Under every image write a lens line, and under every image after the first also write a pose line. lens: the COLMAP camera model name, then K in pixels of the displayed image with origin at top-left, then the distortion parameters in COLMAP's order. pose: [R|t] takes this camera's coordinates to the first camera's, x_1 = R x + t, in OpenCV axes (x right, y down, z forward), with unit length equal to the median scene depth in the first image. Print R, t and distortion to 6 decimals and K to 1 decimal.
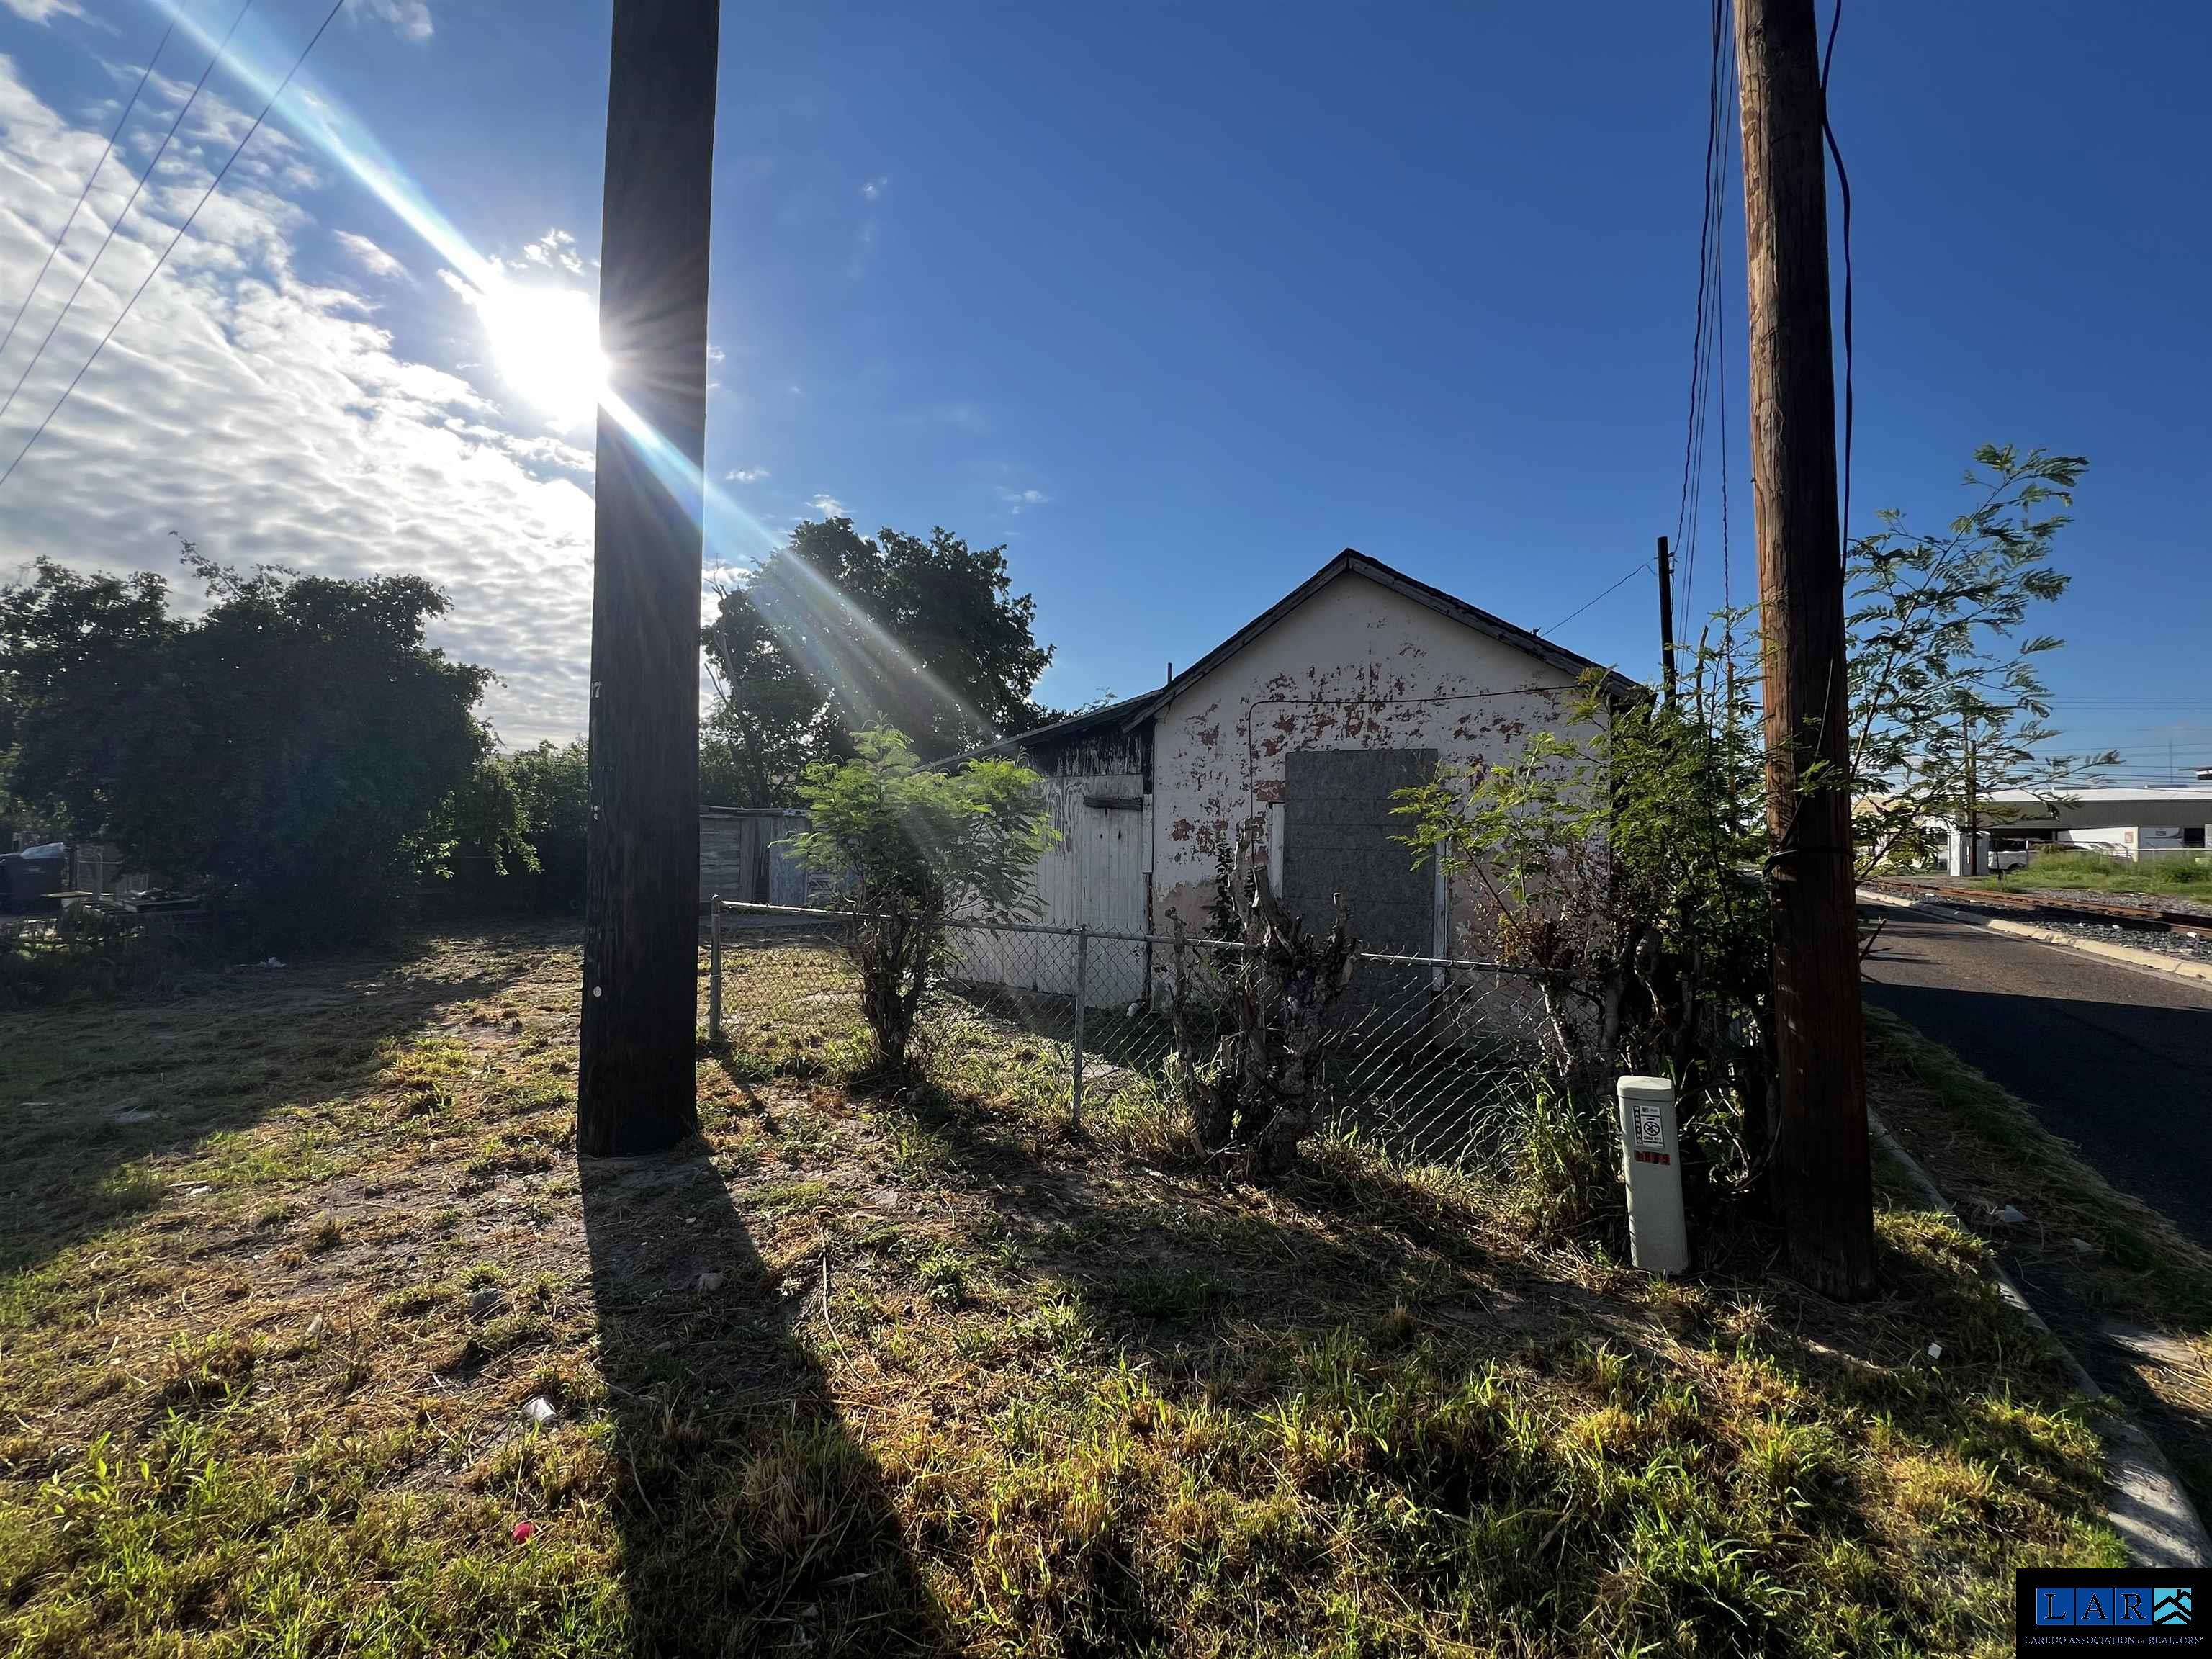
lens RADIAL K [[884.8, 0, 1106.0], [0, 884.8, 829.5], [0, 0, 1]] dist [0.001926, -0.001128]
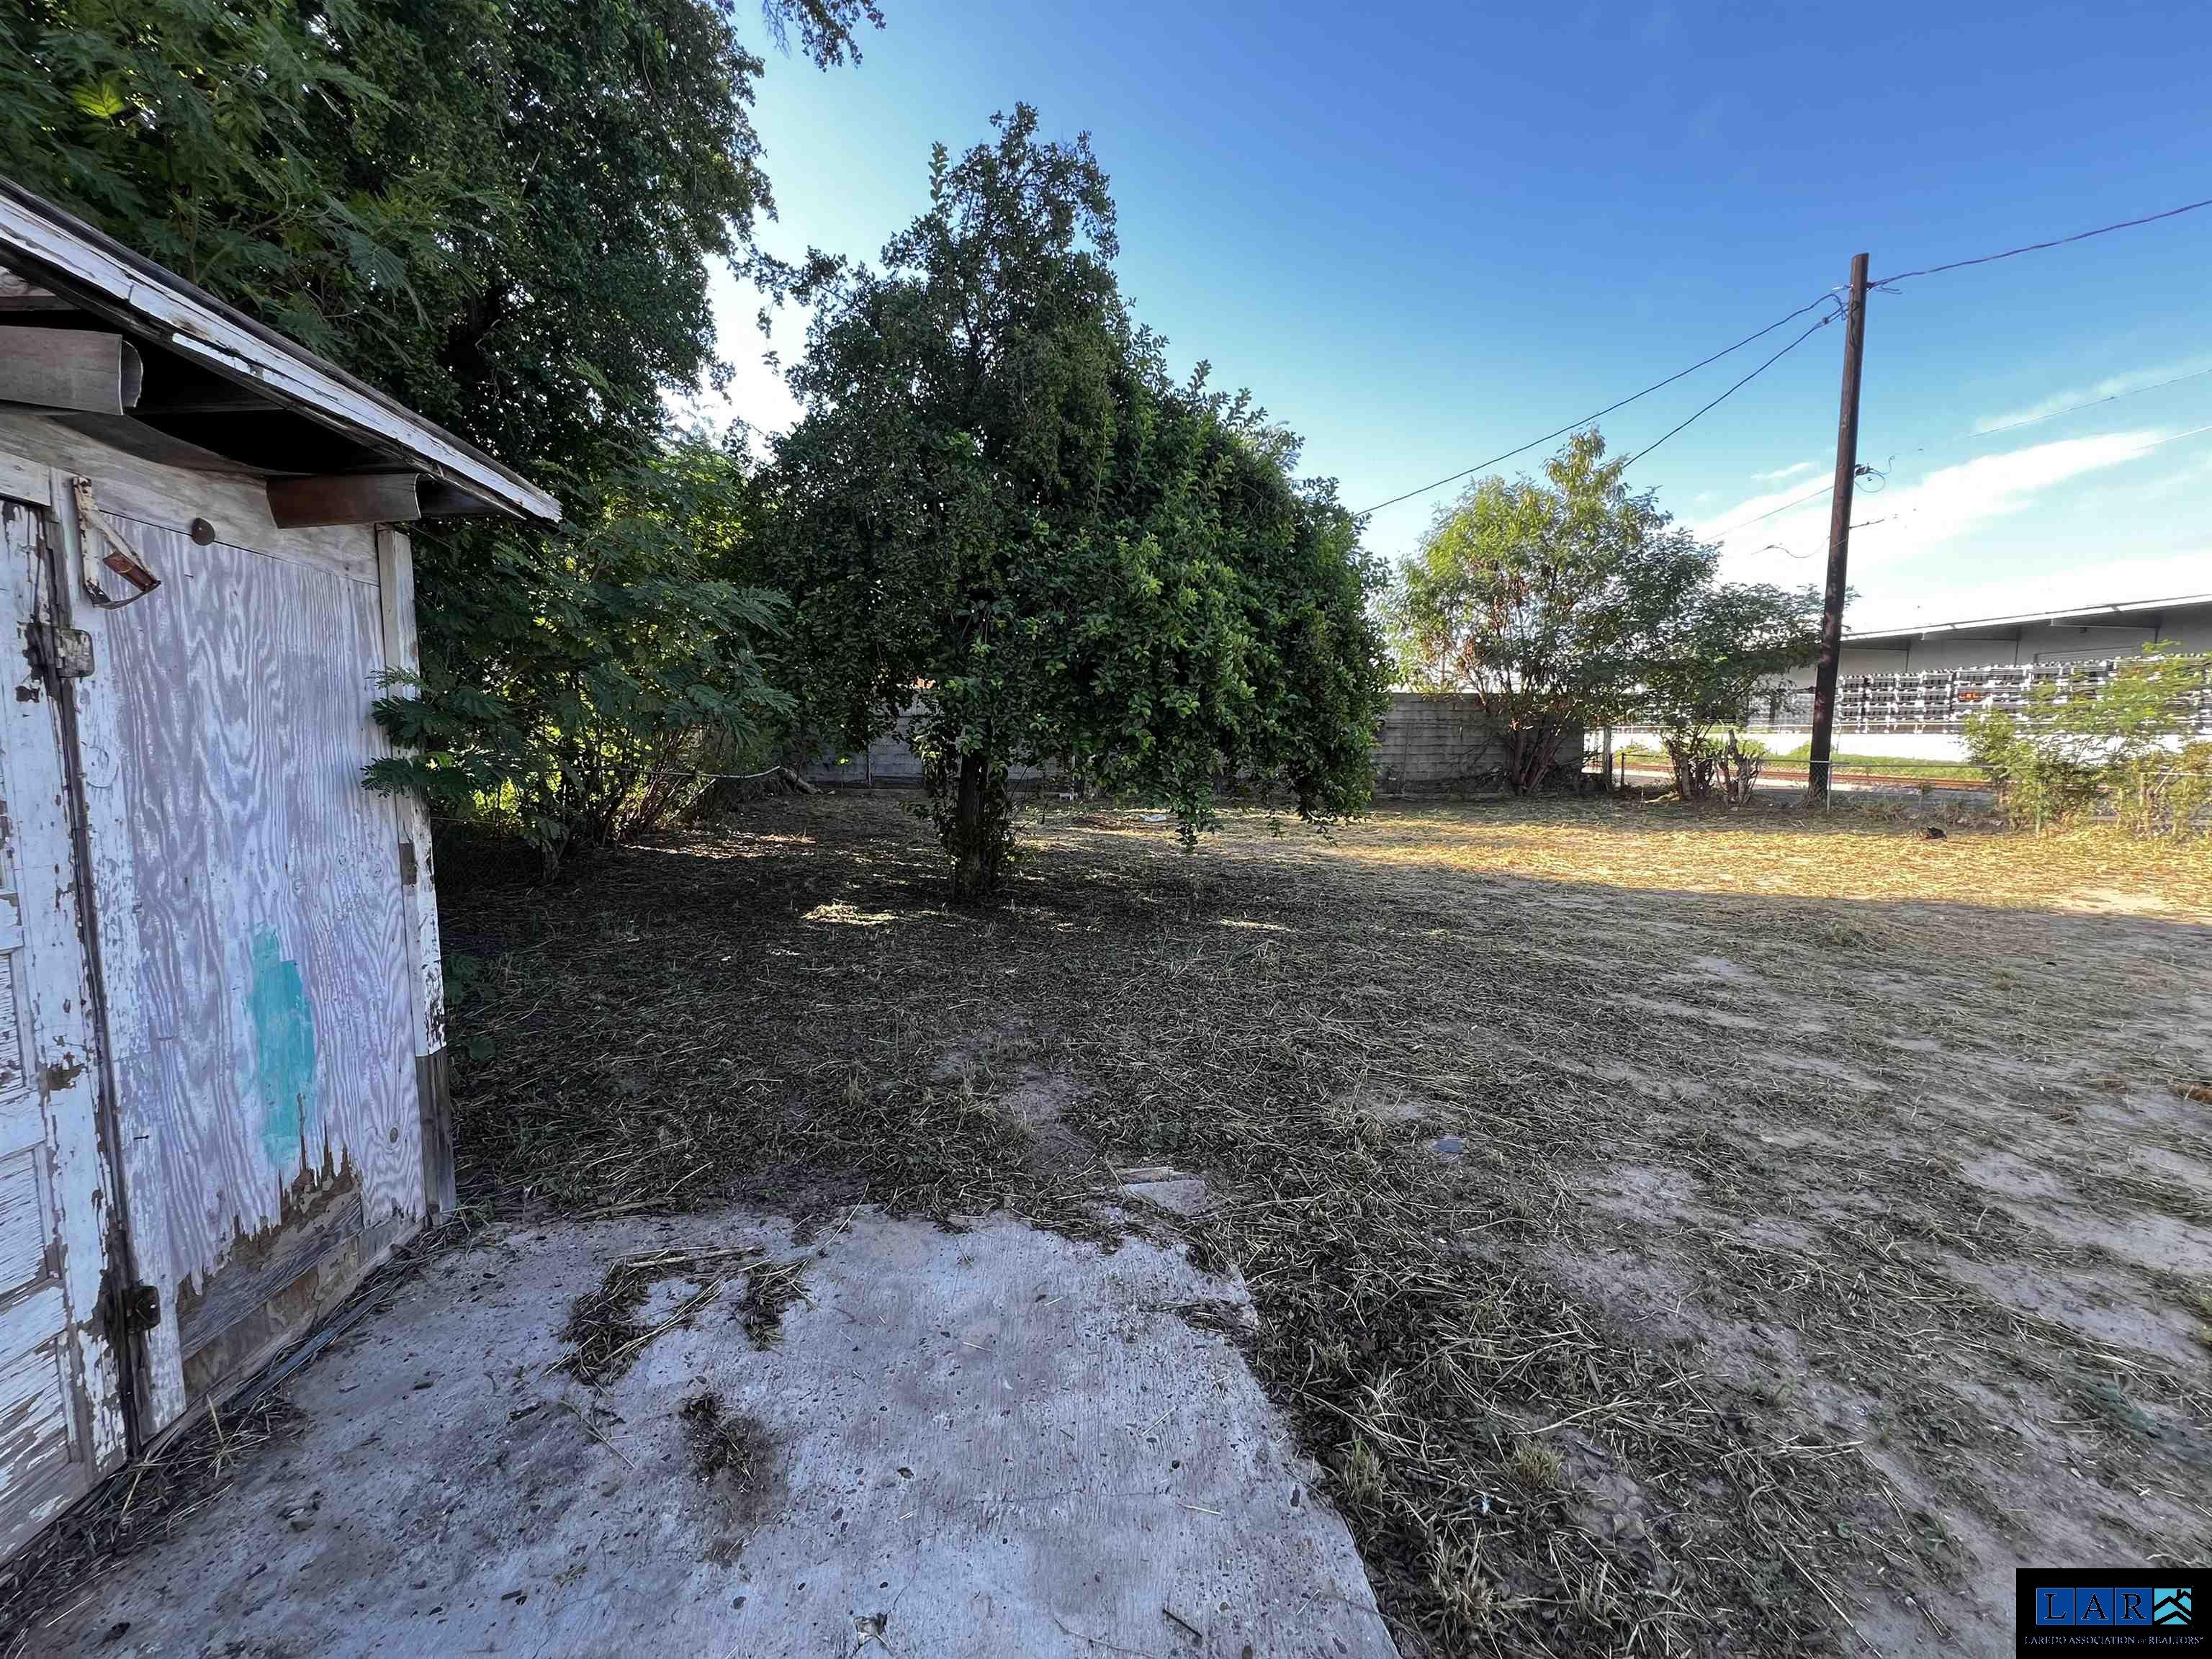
lens RADIAL K [[883.4, 0, 1100.5], [0, 883.4, 824.5], [0, 0, 1]] dist [-0.002299, 0.001025]
pose [[0.774148, -0.072799, 0.628804, -0.482880], [-0.008130, 0.992139, 0.124873, 0.028660], [-0.632952, -0.101782, 0.767471, 1.509348]]
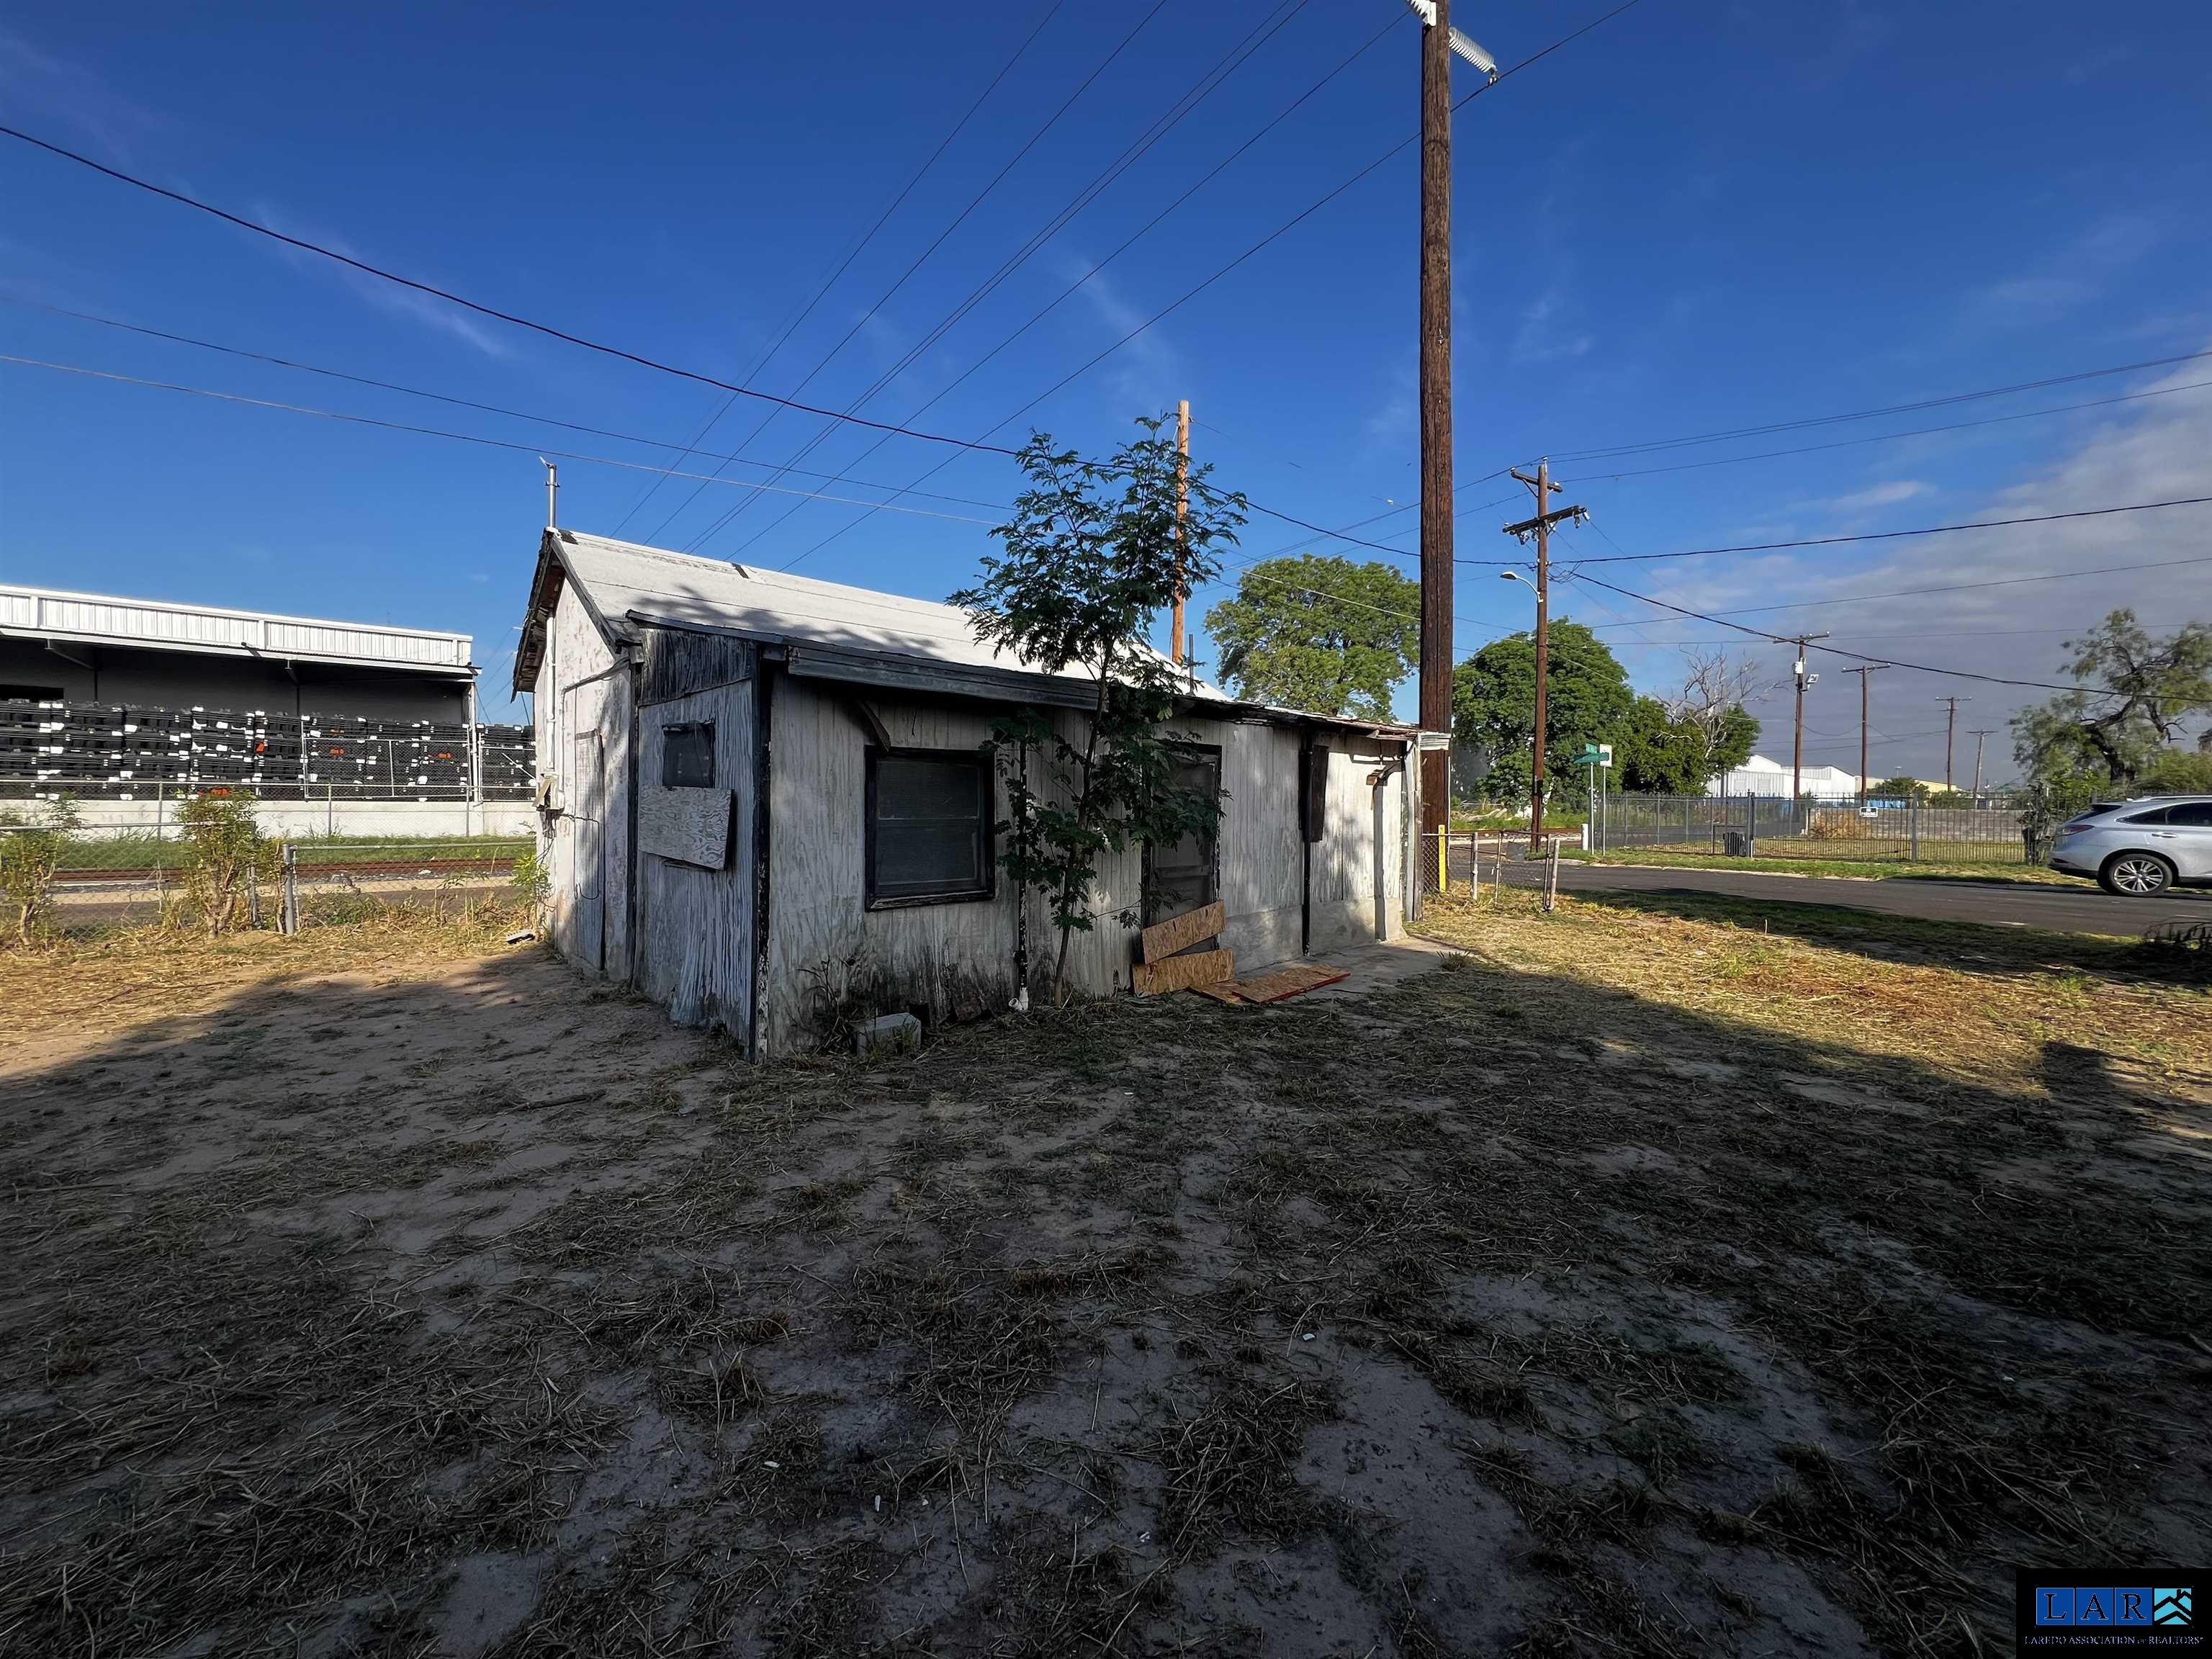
lens RADIAL K [[884.8, 0, 1106.0], [0, 884.8, 829.5], [0, 0, 1]] dist [0.001926, -0.001128]
pose [[-0.954134, -0.023207, 0.298480, -0.131975], [-0.020581, 0.999717, 0.011940, 0.033673], [-0.298673, 0.005249, -0.954341, 1.675418]]
